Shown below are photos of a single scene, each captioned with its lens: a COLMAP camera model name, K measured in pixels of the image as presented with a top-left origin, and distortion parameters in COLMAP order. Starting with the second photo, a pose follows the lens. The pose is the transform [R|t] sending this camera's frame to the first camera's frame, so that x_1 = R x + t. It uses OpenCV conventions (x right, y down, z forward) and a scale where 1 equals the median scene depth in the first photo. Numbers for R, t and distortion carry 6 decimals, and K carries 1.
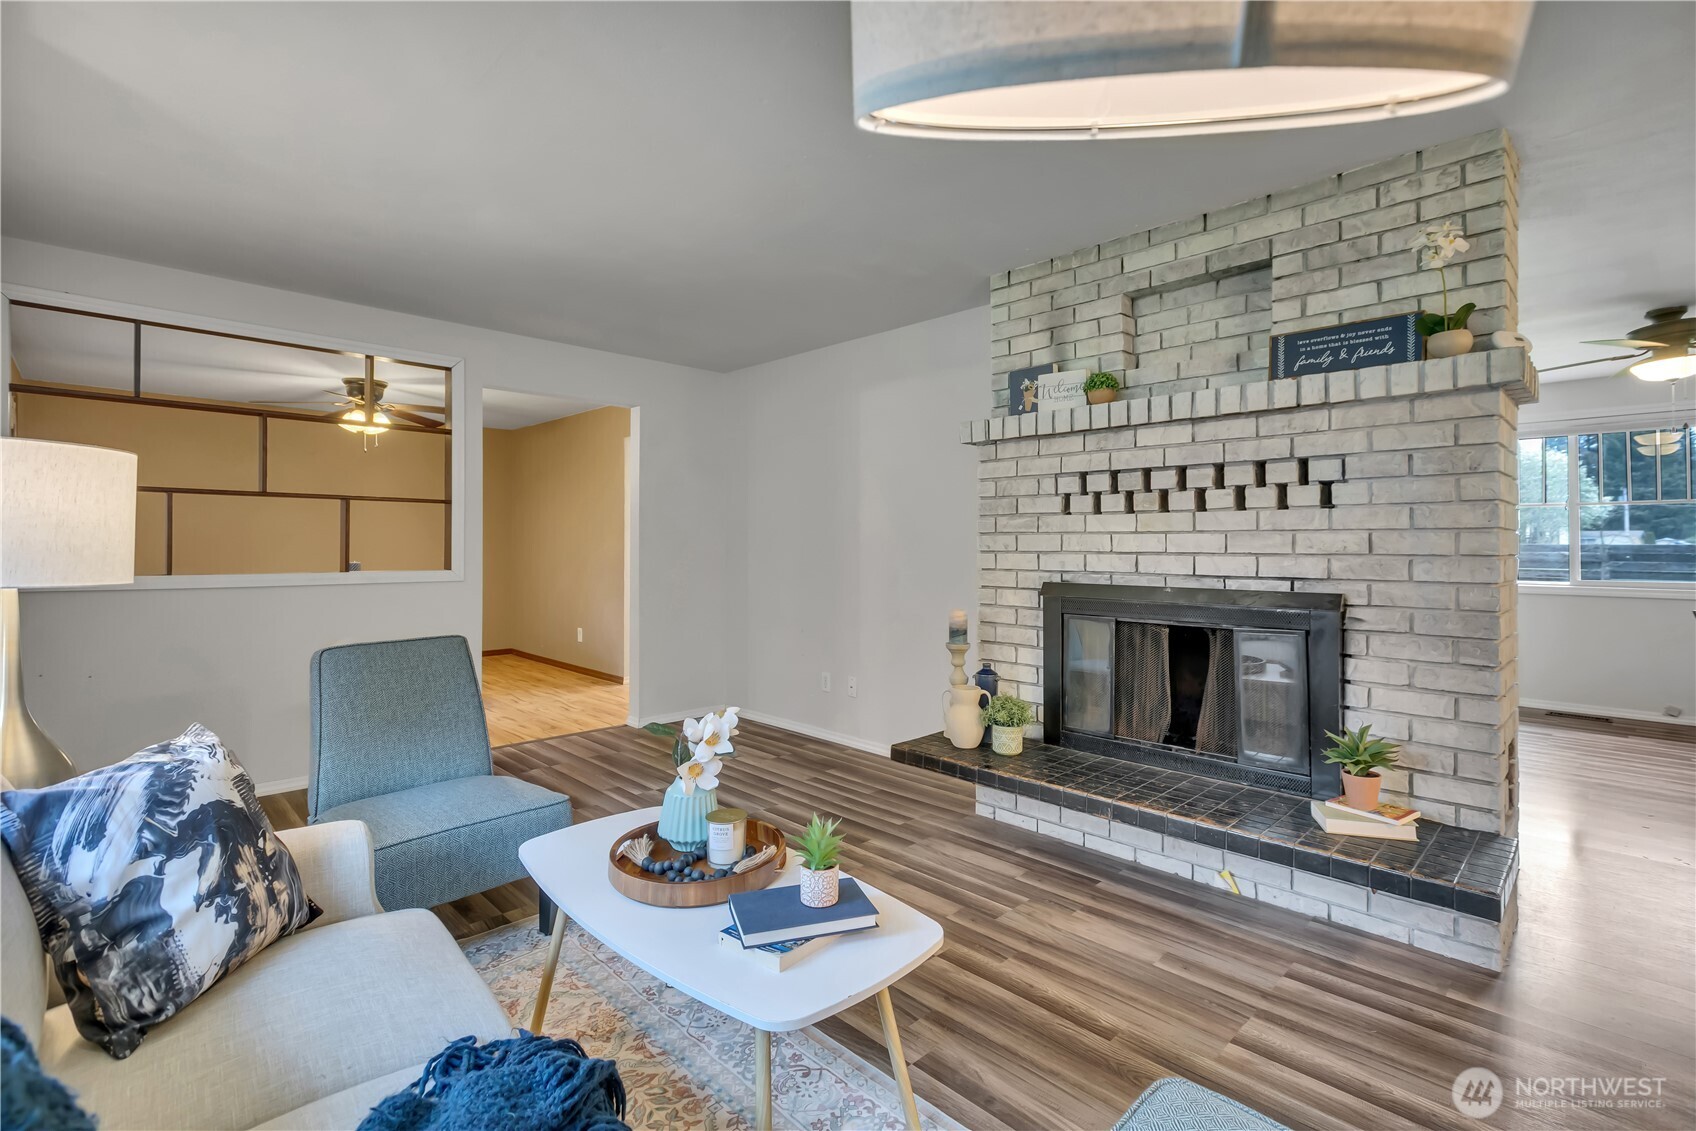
lens RADIAL K [[772.7, 0, 858.8], [0, 772.7, 551.2], [0, 0, 1]] dist [0.001965, 0.001452]
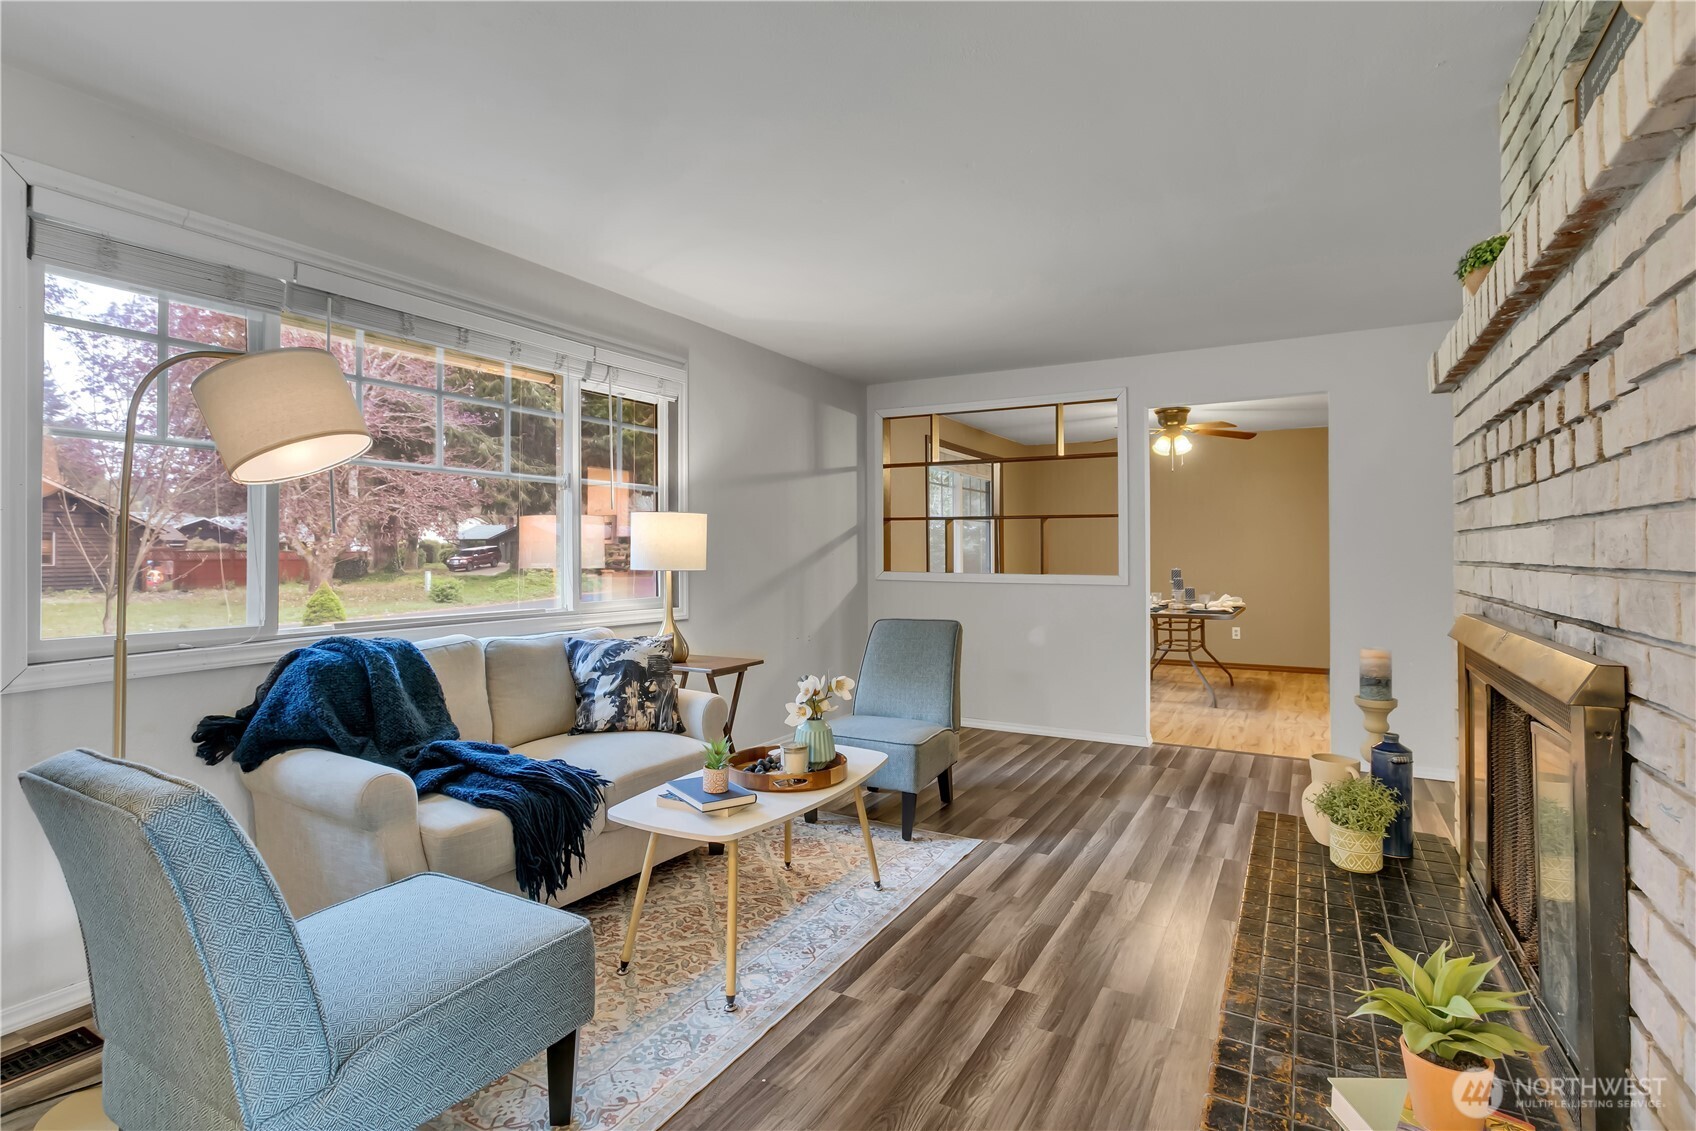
lens RADIAL K [[816.3, 0, 826.9], [0, 816.3, 535.5], [0, 0, 1]] dist [-0.010382, 0.002710]
pose [[0.257130, -0.024868, -0.966057, 0.797753], [-0.002316, 0.999650, -0.026350, -0.002392], [0.966374, 0.009013, 0.256982, 0.406997]]
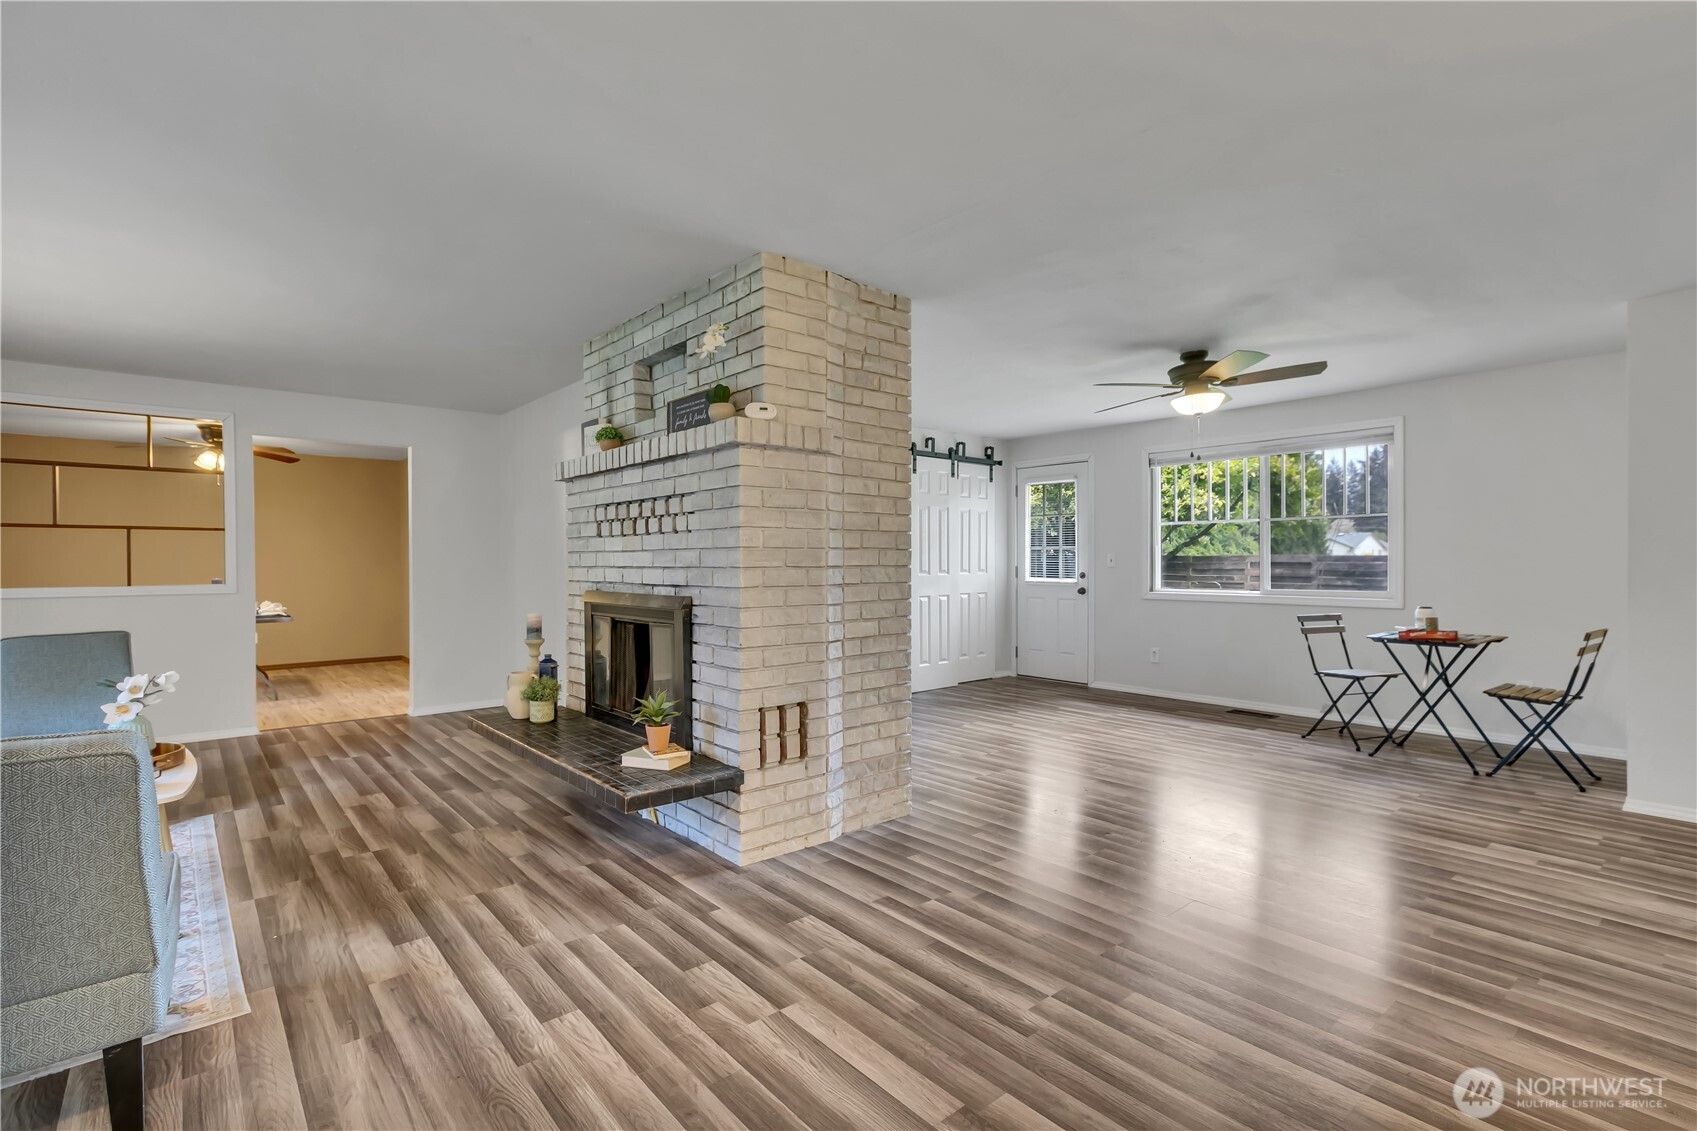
lens RADIAL K [[790.3, 0, 855.0], [0, 790.3, 582.2], [0, 0, 1]] dist [-0.000095, 0.002380]
pose [[0.997479, -0.005494, -0.070750, 0.860673], [0.006932, 0.999774, 0.020100, 0.003877], [0.070624, -0.020539, 0.997292, -0.297867]]
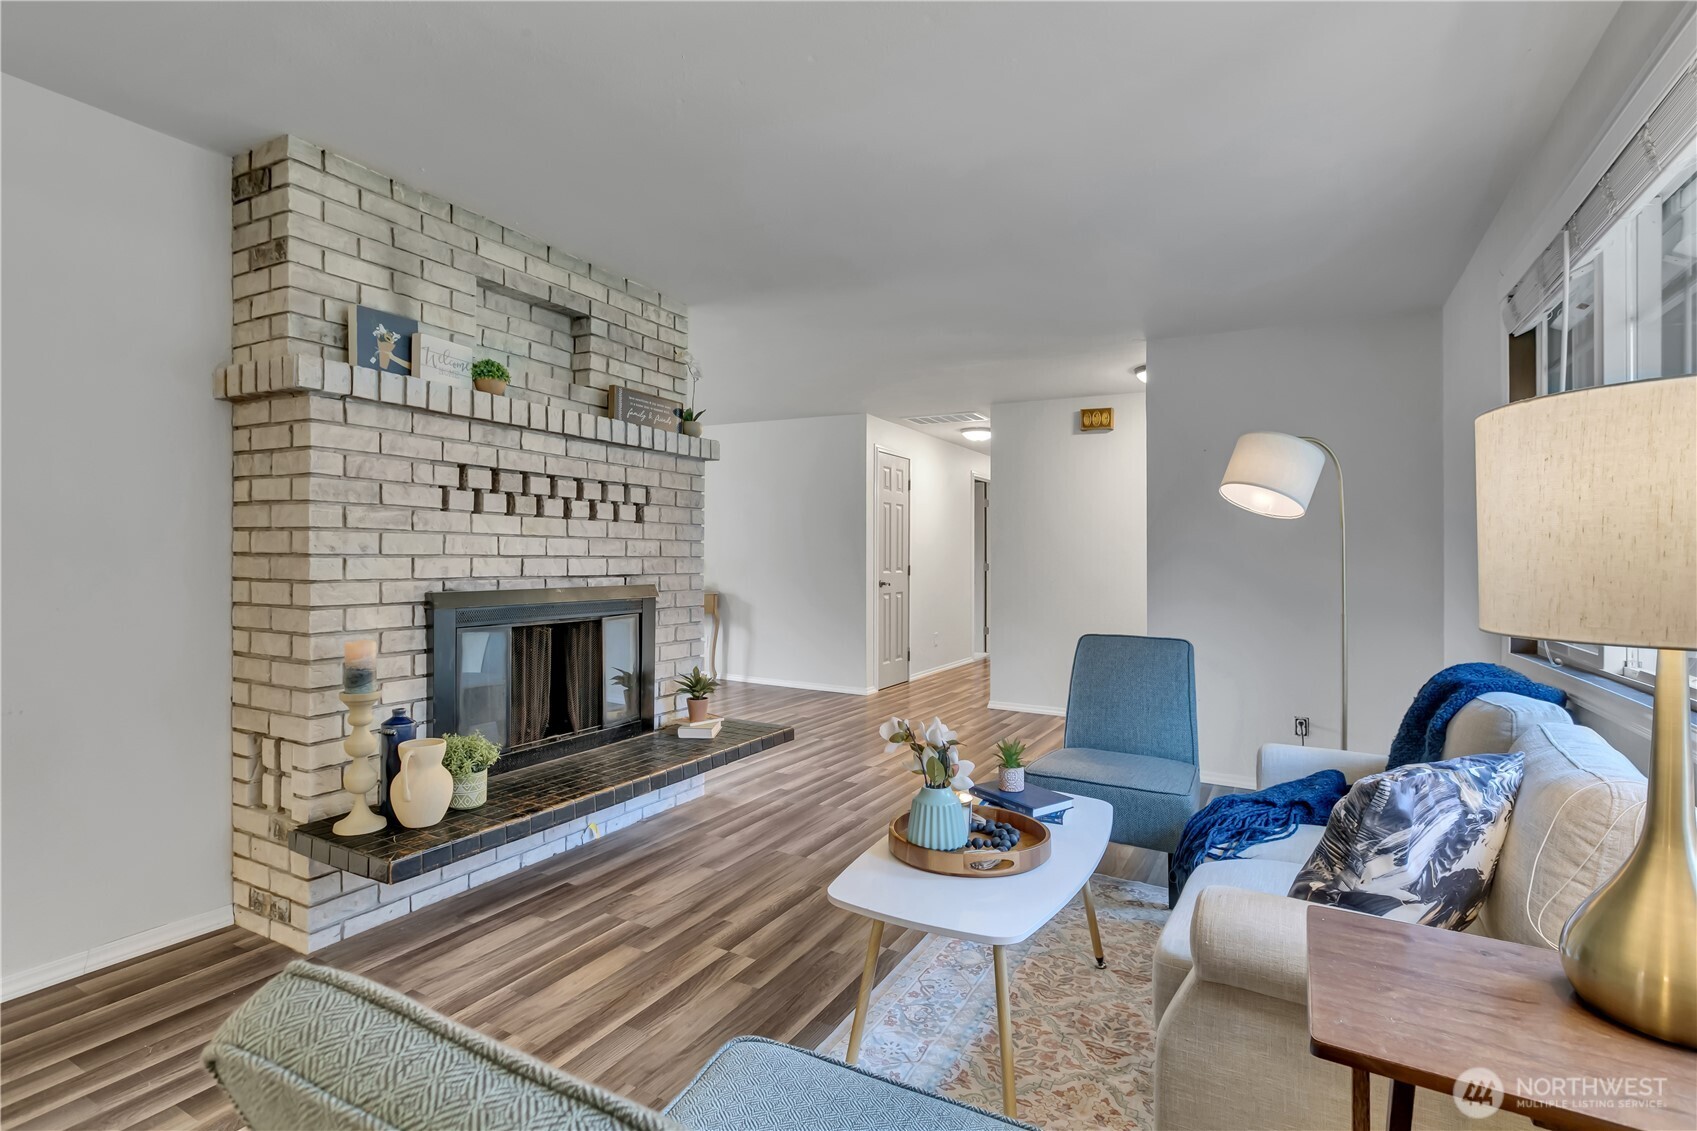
lens RADIAL K [[816.8, 0, 863.6], [0, 816.8, 539.7], [0, 0, 1]] dist [-0.010382, 0.002710]
pose [[-0.295500, 0.007509, 0.955313, -0.786539], [-0.012175, 0.999858, -0.011625, -0.012477], [-0.955265, -0.015066, -0.295367, 0.912014]]
